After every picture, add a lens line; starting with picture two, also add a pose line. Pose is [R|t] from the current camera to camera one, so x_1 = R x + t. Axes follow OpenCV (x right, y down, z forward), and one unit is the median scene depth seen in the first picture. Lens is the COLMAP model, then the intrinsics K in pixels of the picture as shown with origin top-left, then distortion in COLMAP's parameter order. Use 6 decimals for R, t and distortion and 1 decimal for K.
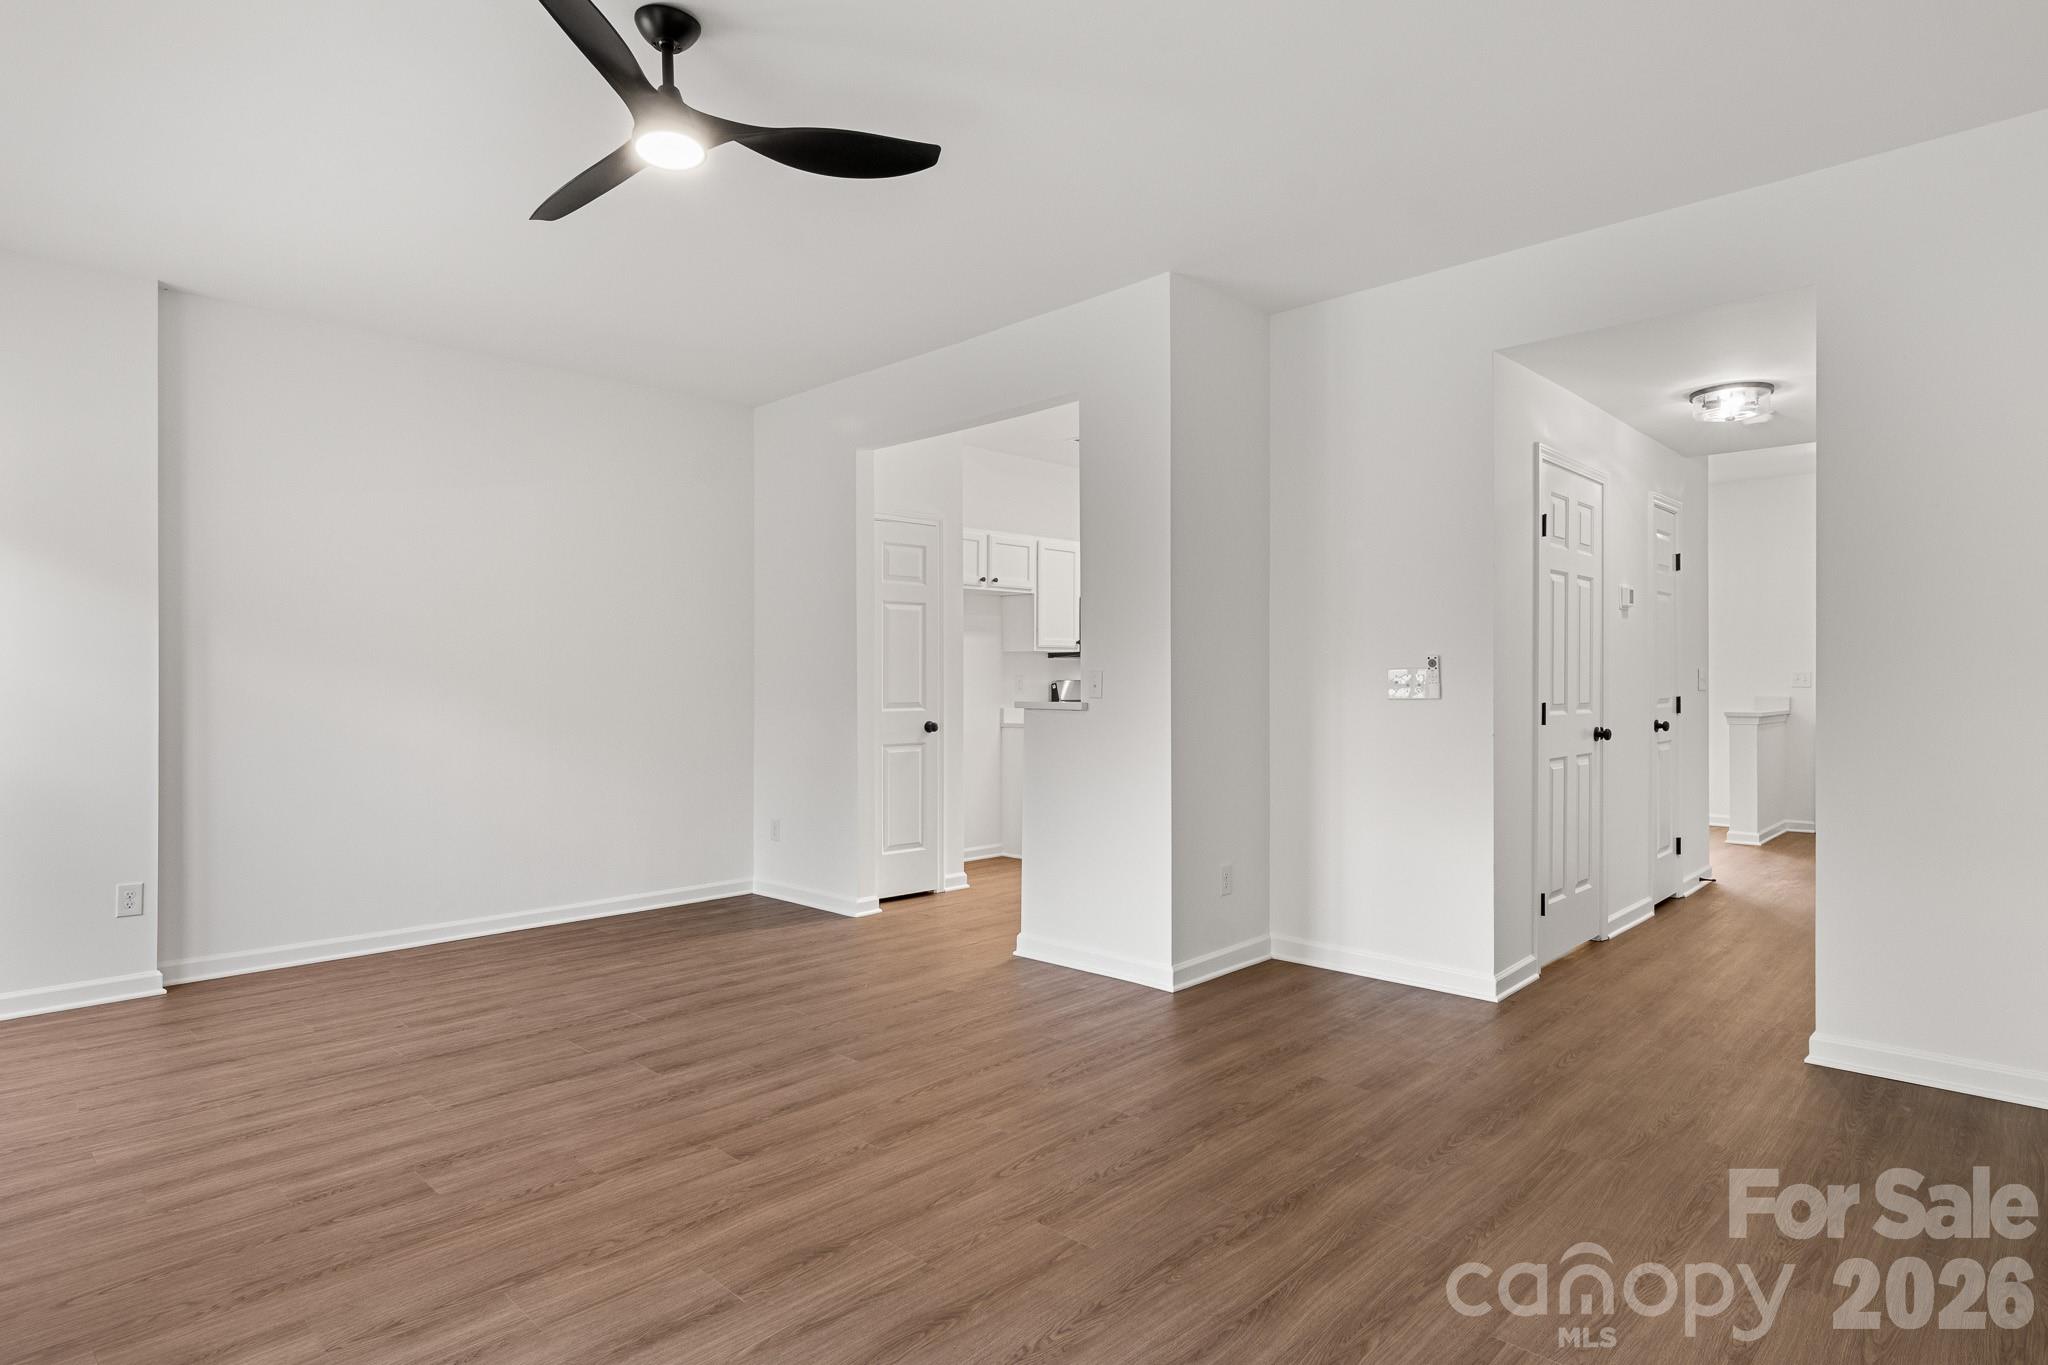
lens RADIAL K [[1101.7, 0, 1024.0], [0, 1101.7, 682.5], [0, 0, 1]] dist [-0.001668, 0.000404]
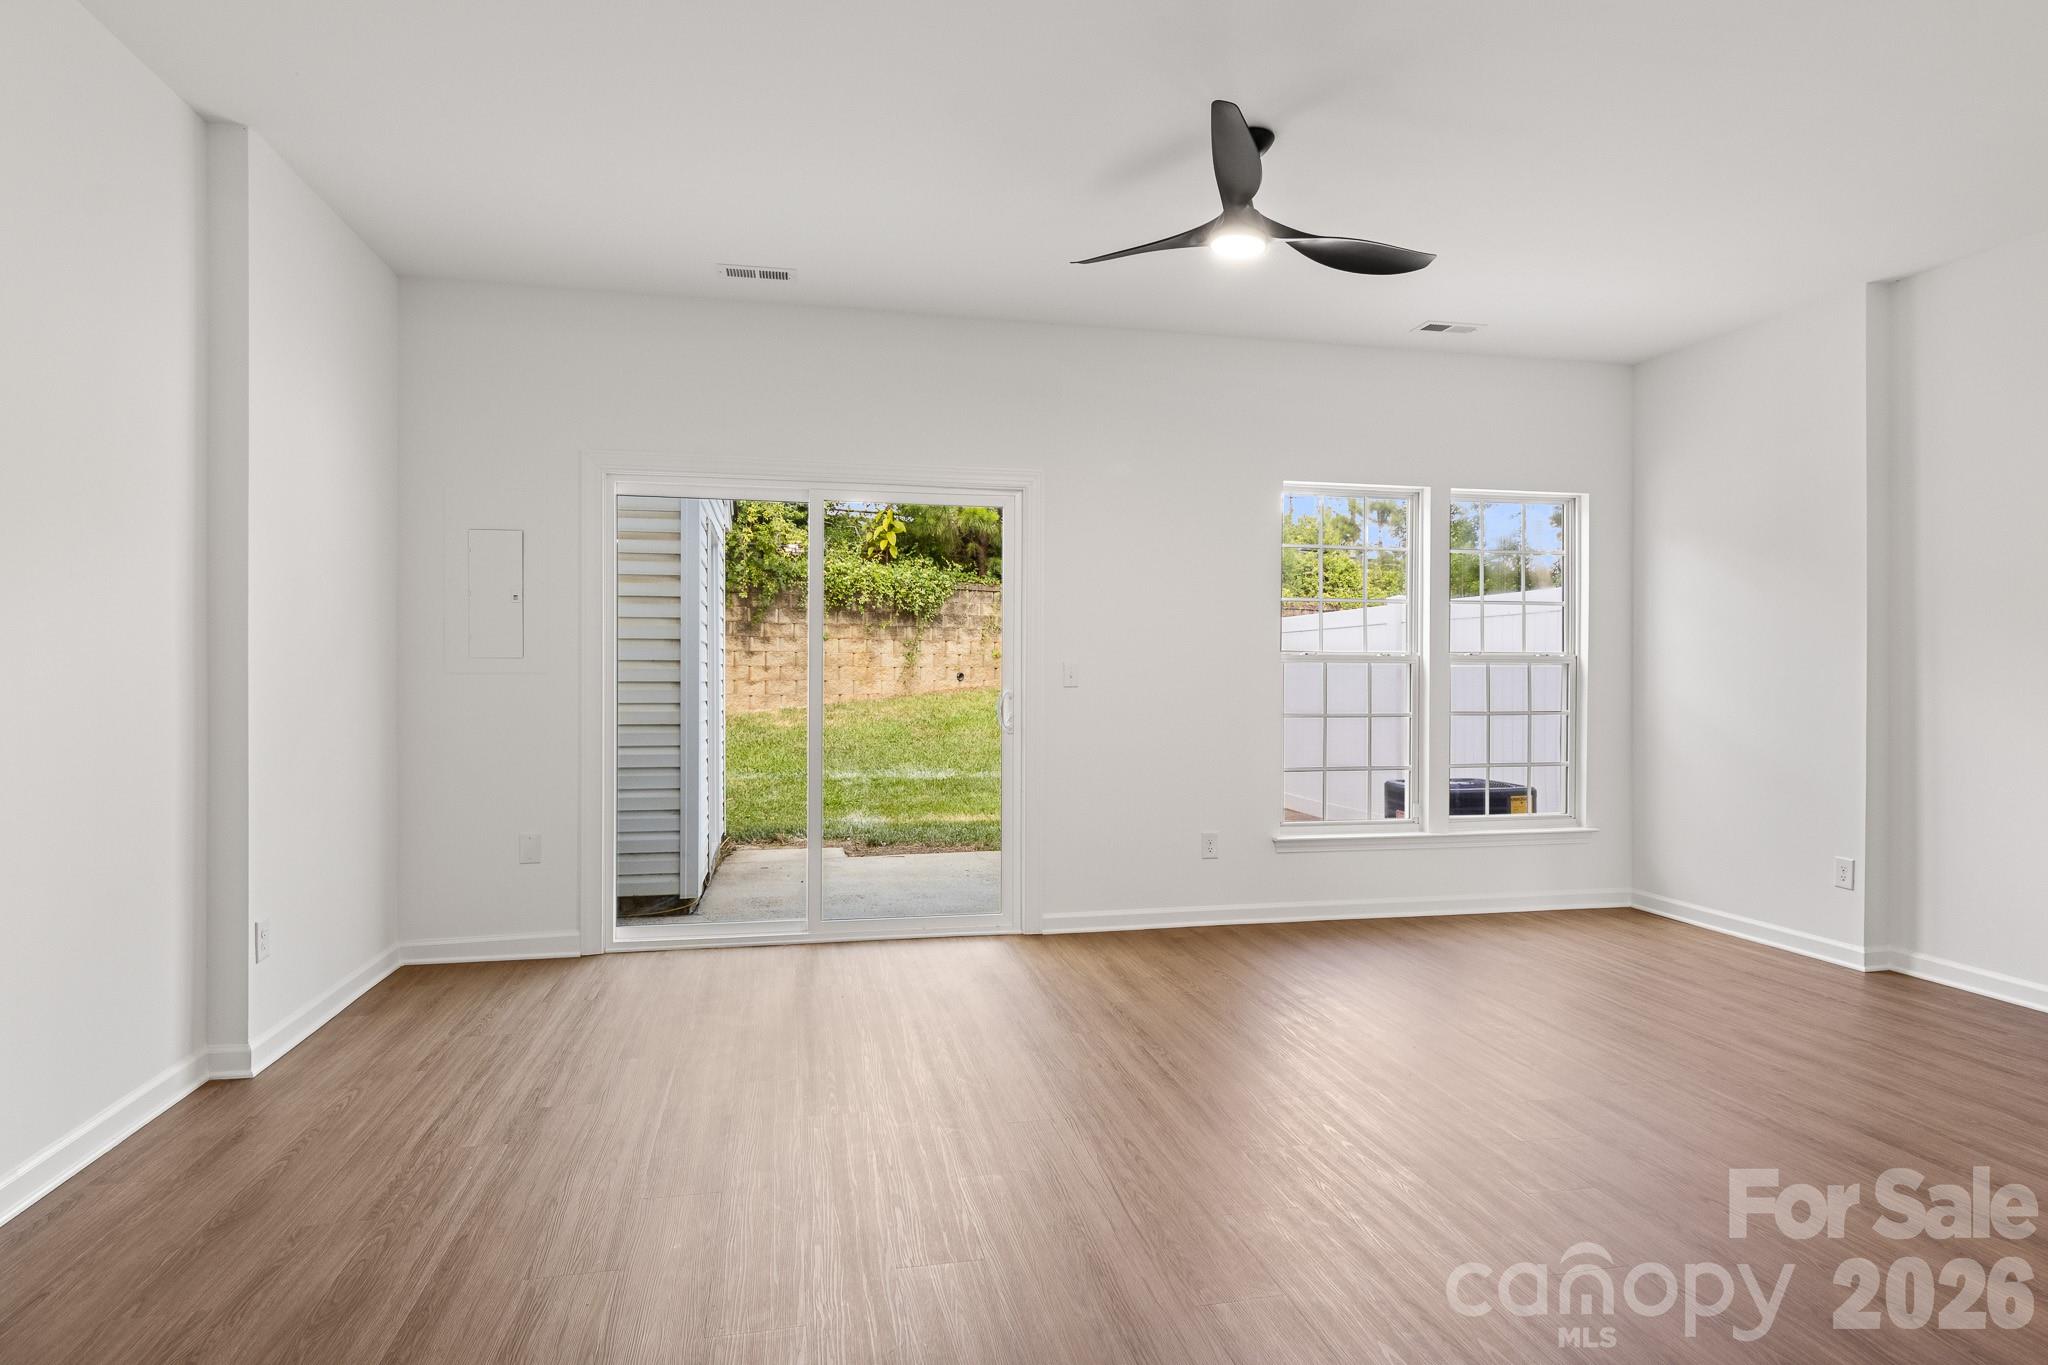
lens RADIAL K [[1102.6, 0, 1016.5], [0, 1102.6, 675.5], [0, 0, 1]] dist [0.002976, 0.000385]
pose [[-0.565507, 0.004173, -0.824733, 0.600008], [-0.000883, 0.999984, 0.005665, -0.001472], [0.824743, 0.003931, -0.565494, 1.059039]]
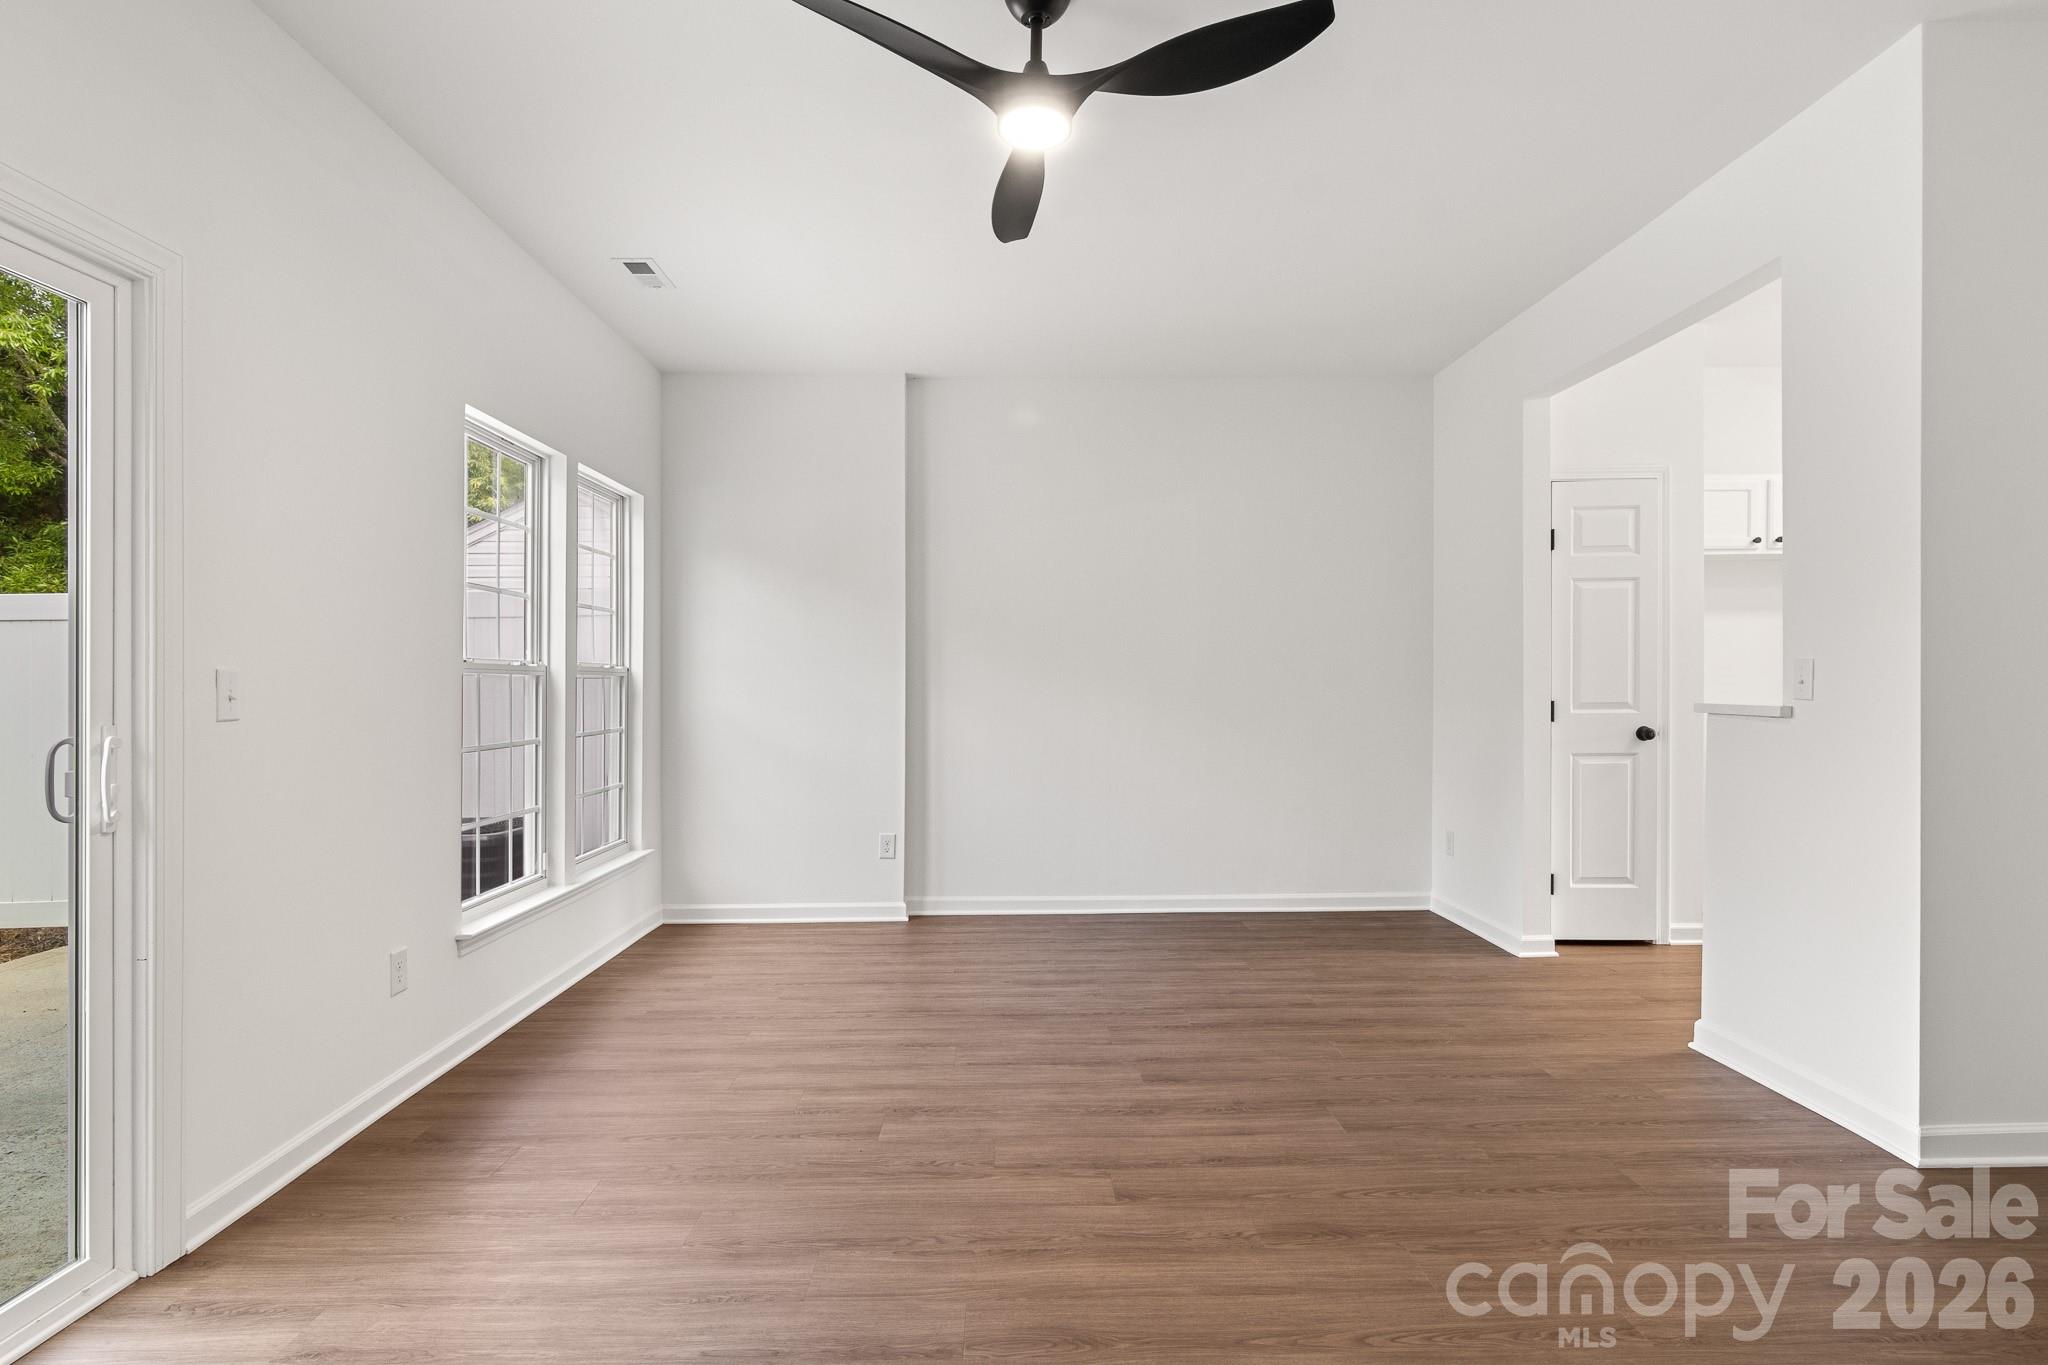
lens RADIAL K [[1064.6, 0, 1024.0], [0, 1064.6, 682.5], [0, 0, 1]] dist [0.001306, -0.000519]
pose [[0.706660, -0.003287, -0.707545, 0.236079], [0.005848, 0.999982, 0.001195, 0.000145], [0.707529, -0.004983, 0.706667, 0.238988]]
